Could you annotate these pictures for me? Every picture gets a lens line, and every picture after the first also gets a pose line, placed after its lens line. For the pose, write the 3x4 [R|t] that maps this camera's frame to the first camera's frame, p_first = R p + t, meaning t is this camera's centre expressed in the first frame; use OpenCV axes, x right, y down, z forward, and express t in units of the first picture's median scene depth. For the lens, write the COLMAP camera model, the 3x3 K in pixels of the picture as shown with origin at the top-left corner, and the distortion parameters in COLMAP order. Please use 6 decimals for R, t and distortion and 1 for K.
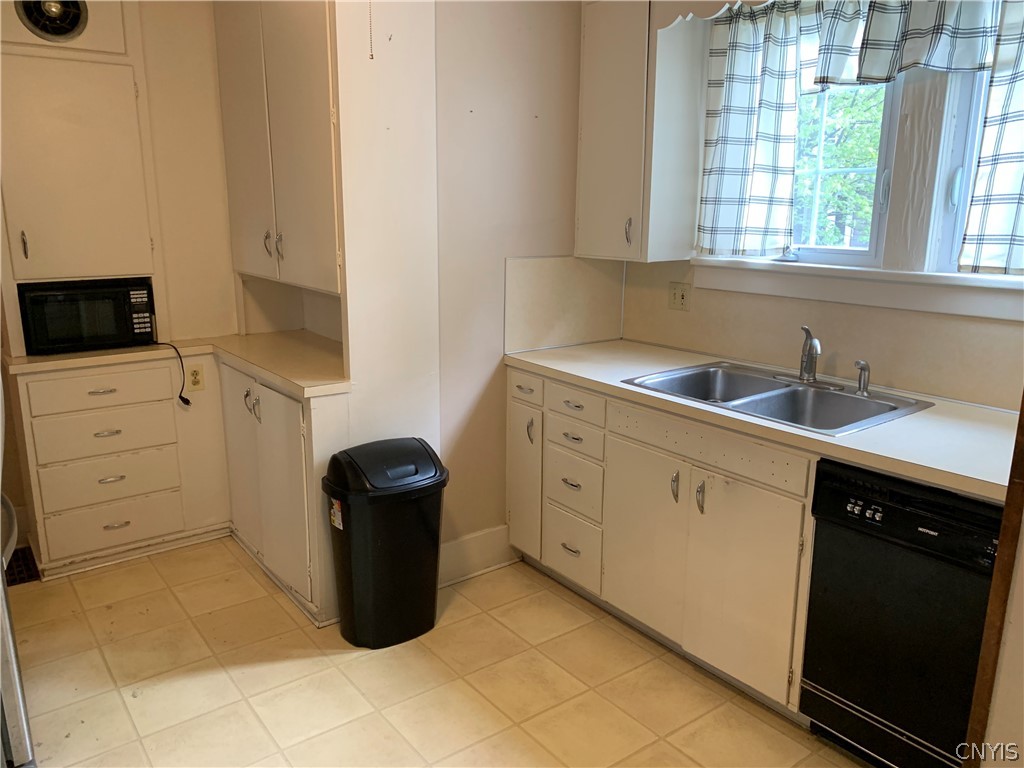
lens RADIAL K [[783.3, 0, 510.8], [0, 783.3, 384.8], [0, 0, 1]] dist [0.050399, -0.061787]
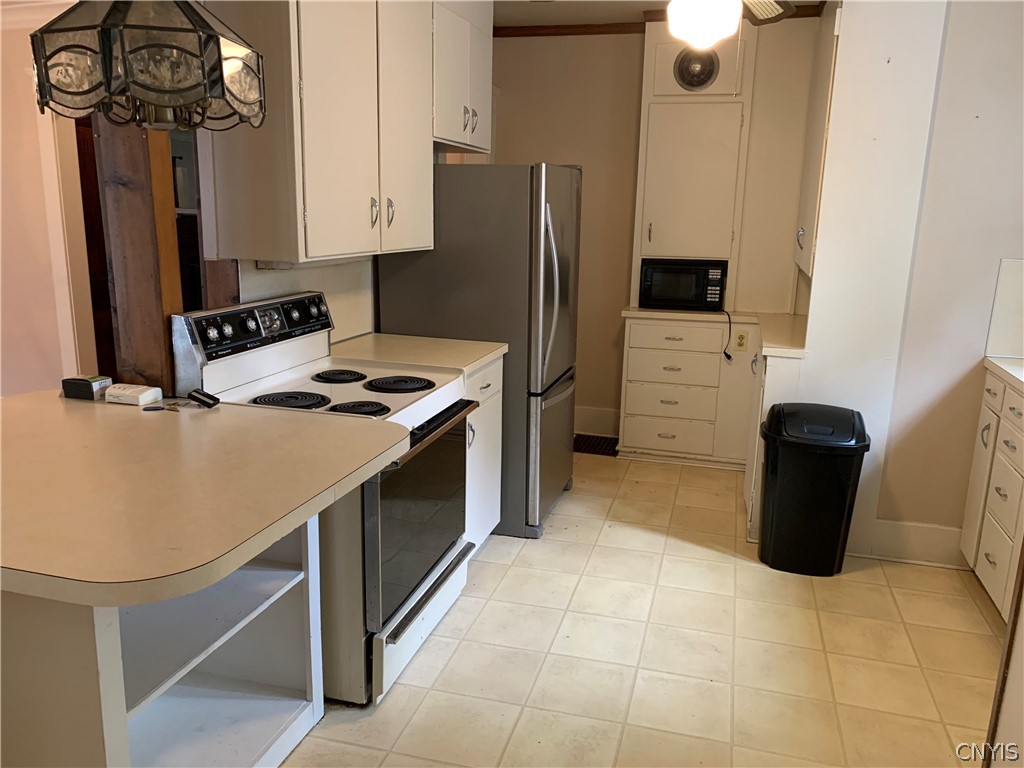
lens RADIAL K [[783.3, 0, 515.4], [0, 783.3, 381.0], [0, 0, 1]] dist [0.050399, -0.061787]
pose [[0.608836, 0.182970, -0.771907, 0.408670], [-0.196734, 0.977466, 0.076522, 0.031699], [0.768514, 0.105271, 0.631113, -0.091274]]
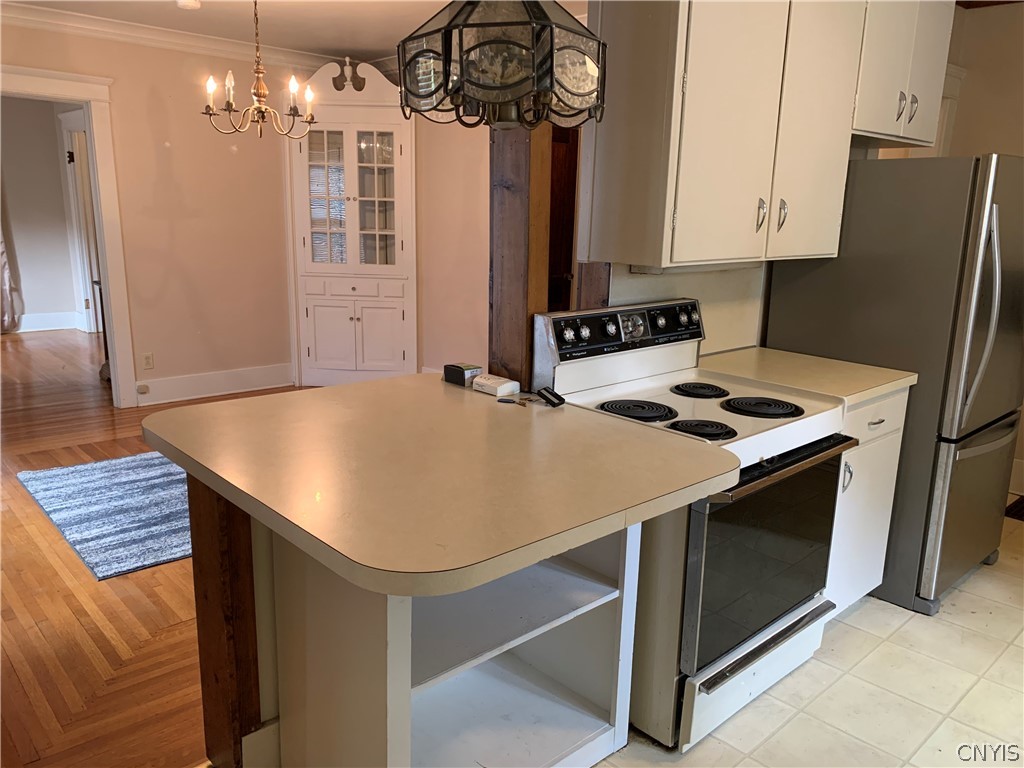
lens RADIAL K [[783.3, 0, 510.7], [0, 783.3, 387.4], [0, 0, 1]] dist [0.050399, -0.061787]
pose [[0.110085, 0.226486, -0.967773, 0.379313], [-0.241826, 0.950535, 0.194944, 0.015868], [0.964055, 0.212572, 0.159410, -0.002370]]
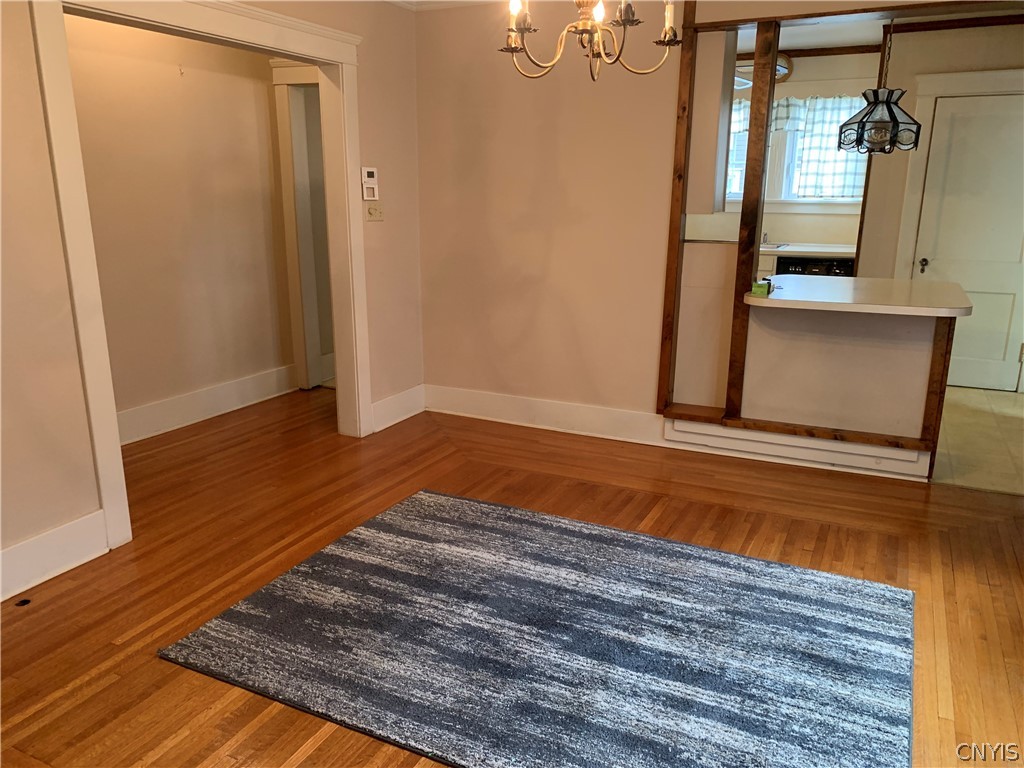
lens RADIAL K [[783.3, 0, 514.0], [0, 783.3, 386.2], [0, 0, 1]] dist [0.050399, -0.061787]
pose [[0.882833, -0.117353, 0.454791, -1.383430], [0.100717, 0.993060, 0.060734, 0.210822], [-0.458762, -0.007813, 0.888525, -0.898354]]
